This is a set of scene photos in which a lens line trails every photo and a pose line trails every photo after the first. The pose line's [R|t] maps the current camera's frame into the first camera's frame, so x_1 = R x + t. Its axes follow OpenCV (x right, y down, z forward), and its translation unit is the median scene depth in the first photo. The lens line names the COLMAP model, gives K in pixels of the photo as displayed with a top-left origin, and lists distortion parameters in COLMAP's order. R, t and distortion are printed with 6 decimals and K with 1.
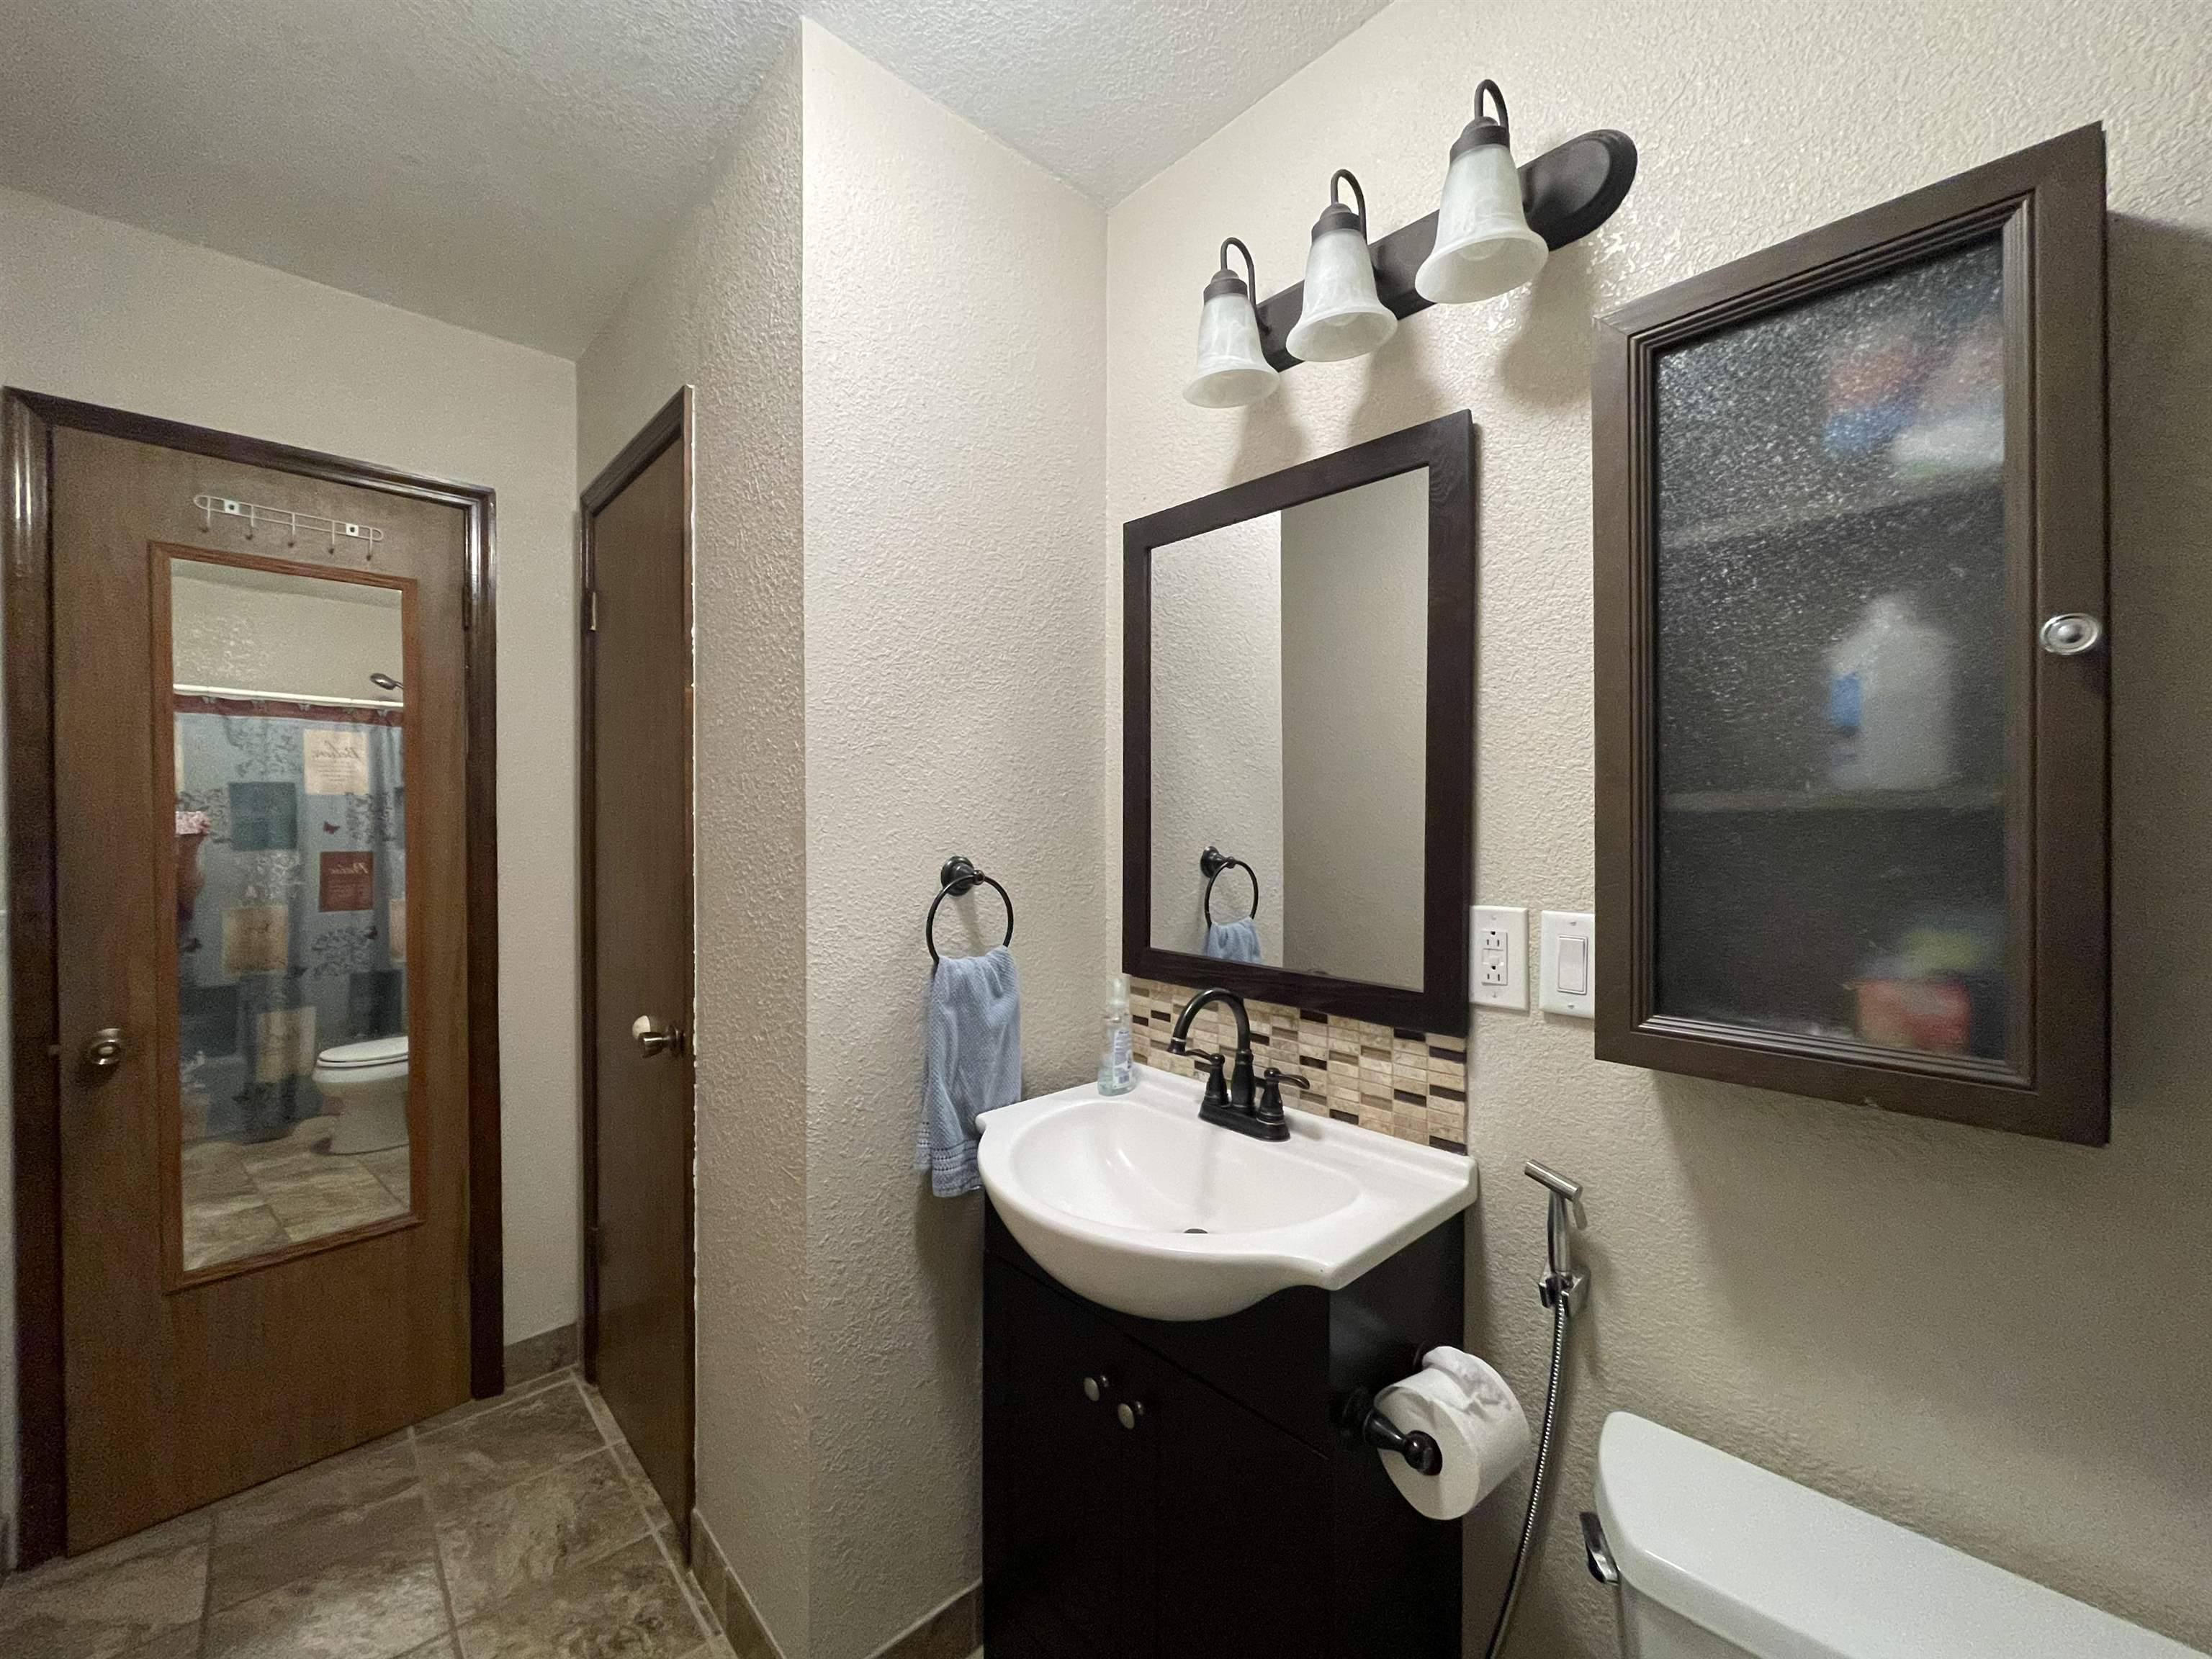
lens RADIAL K [[894.7, 0, 1100.1], [0, 894.7, 840.8], [0, 0, 1]] dist [-0.002269, -0.000144]
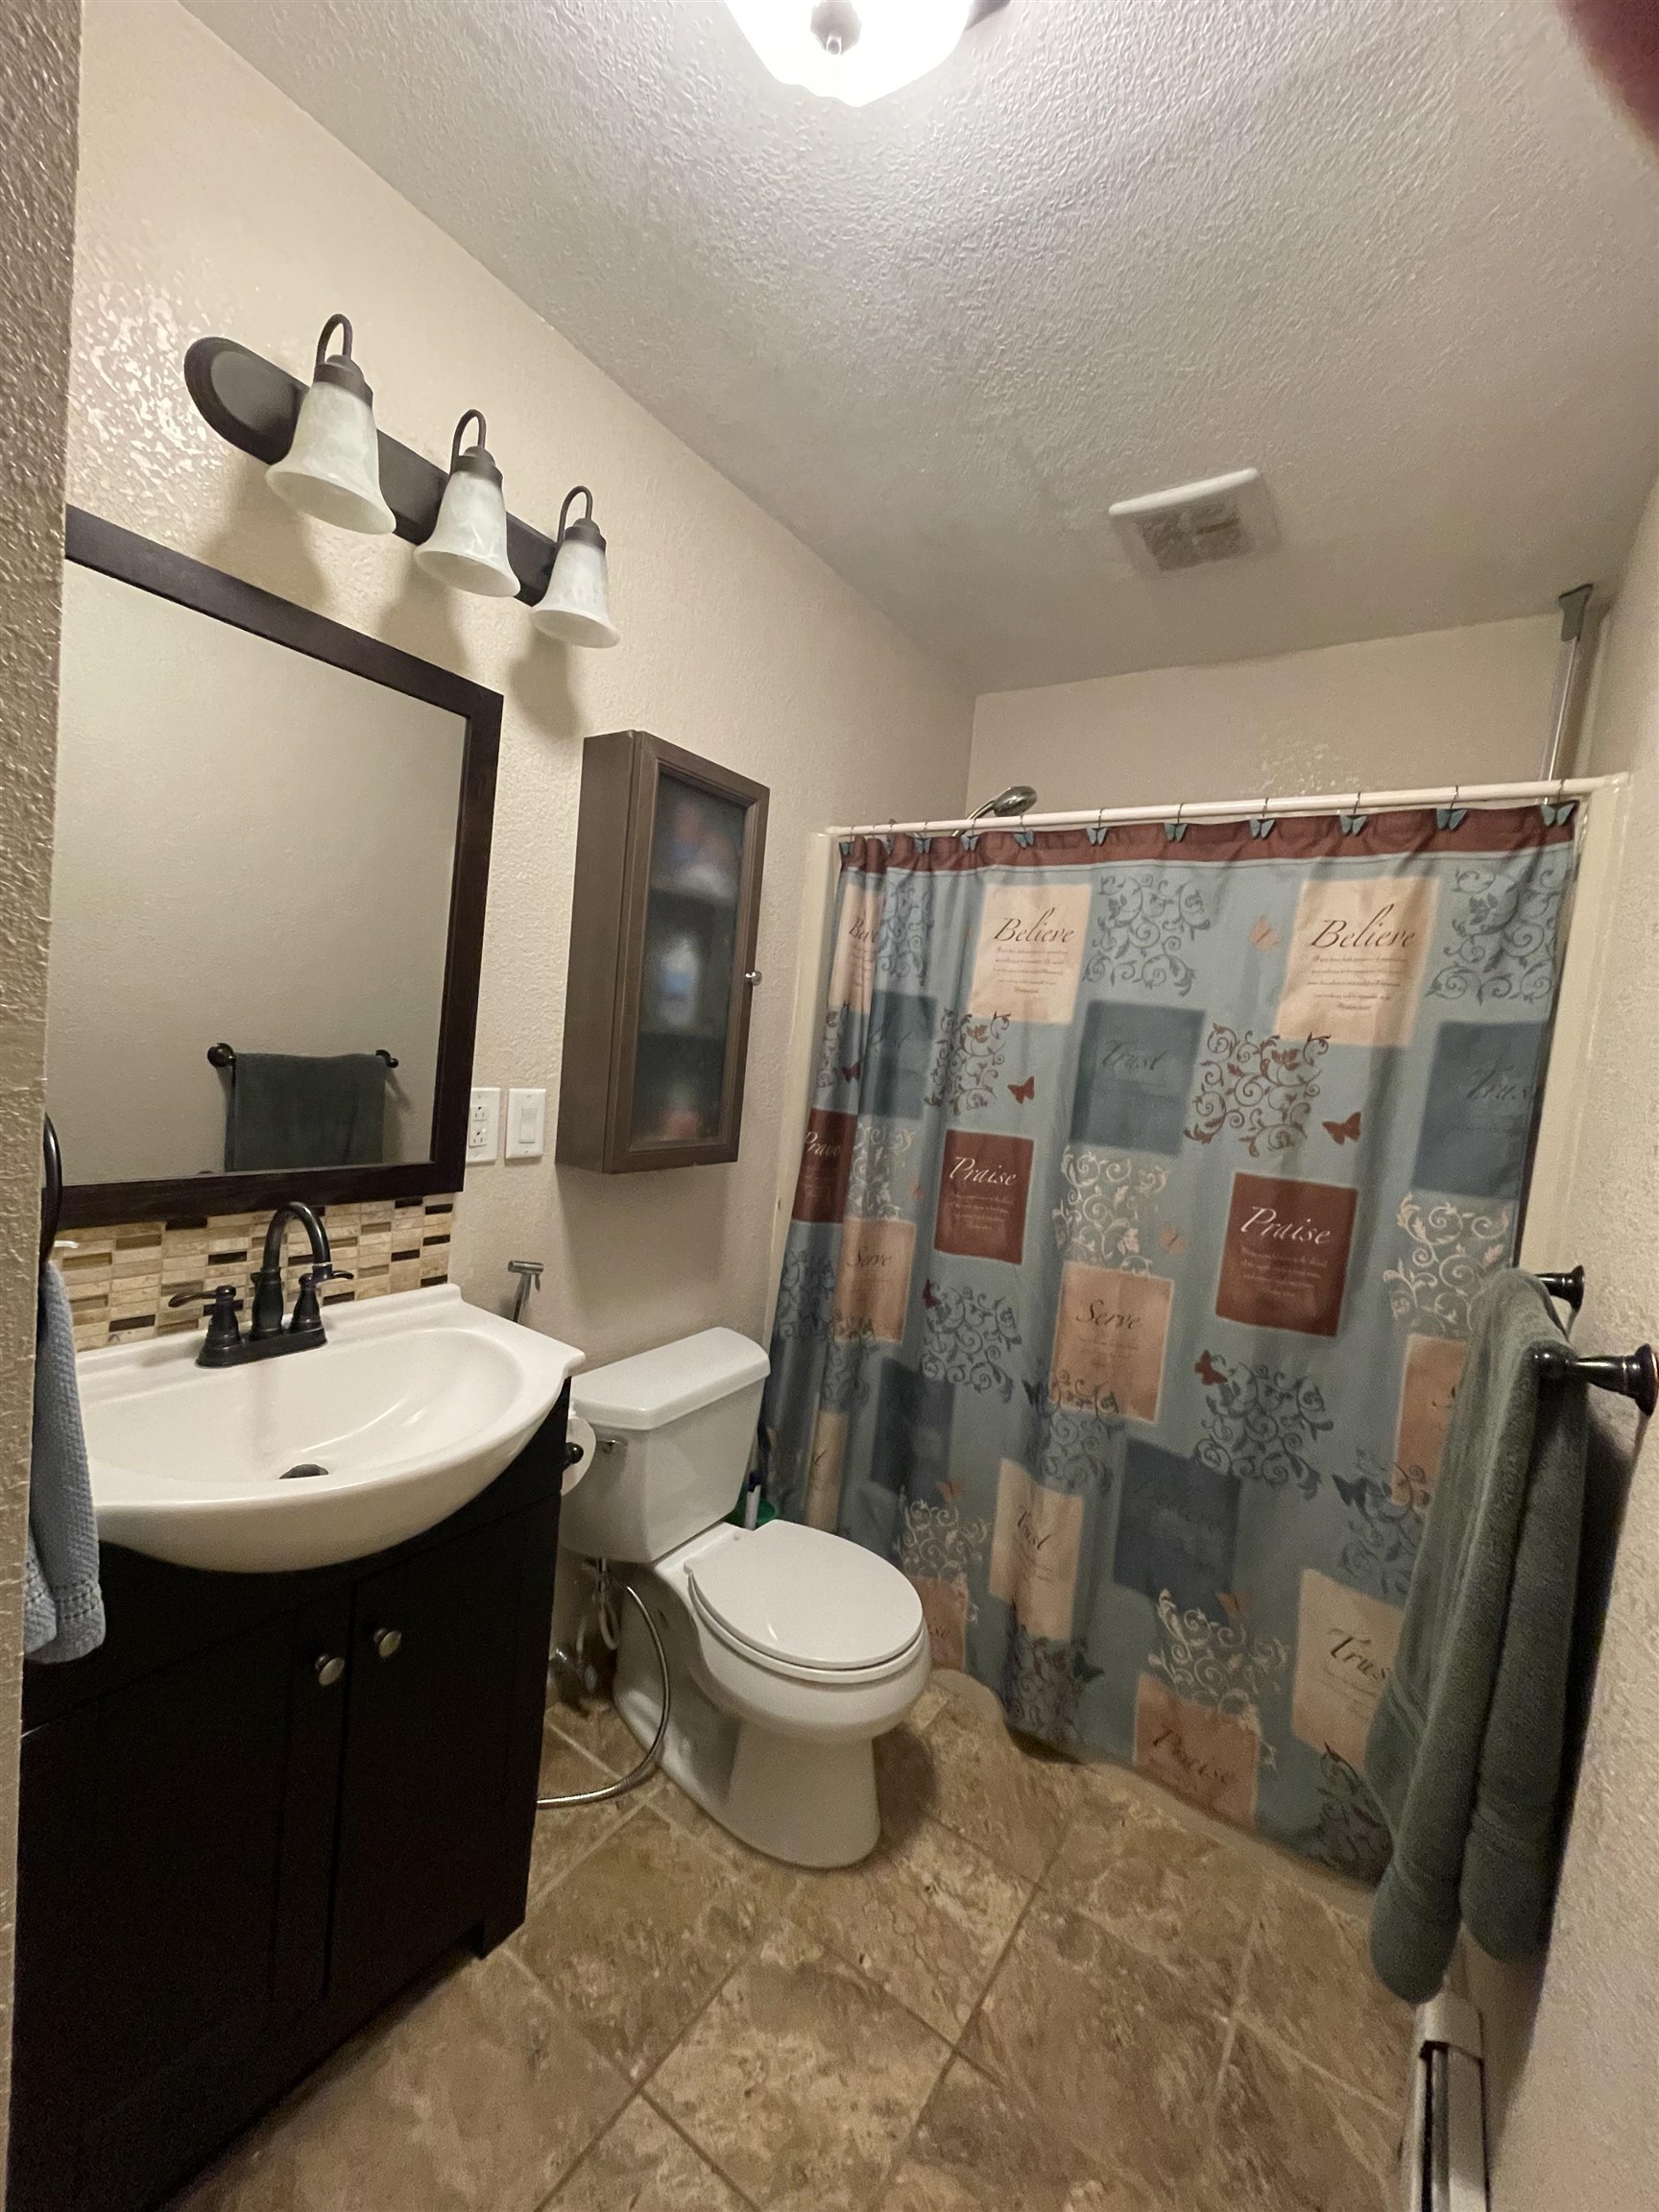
lens RADIAL K [[894.7, 0, 828.8], [0, 894.7, 1092.3], [0, 0, 1]] dist [-0.002269, -0.000144]
pose [[-0.188314, -0.102844, 0.976709, -0.879359], [-0.090698, 0.992073, 0.086975, -0.076188], [-0.977912, -0.072207, -0.196149, 0.706341]]
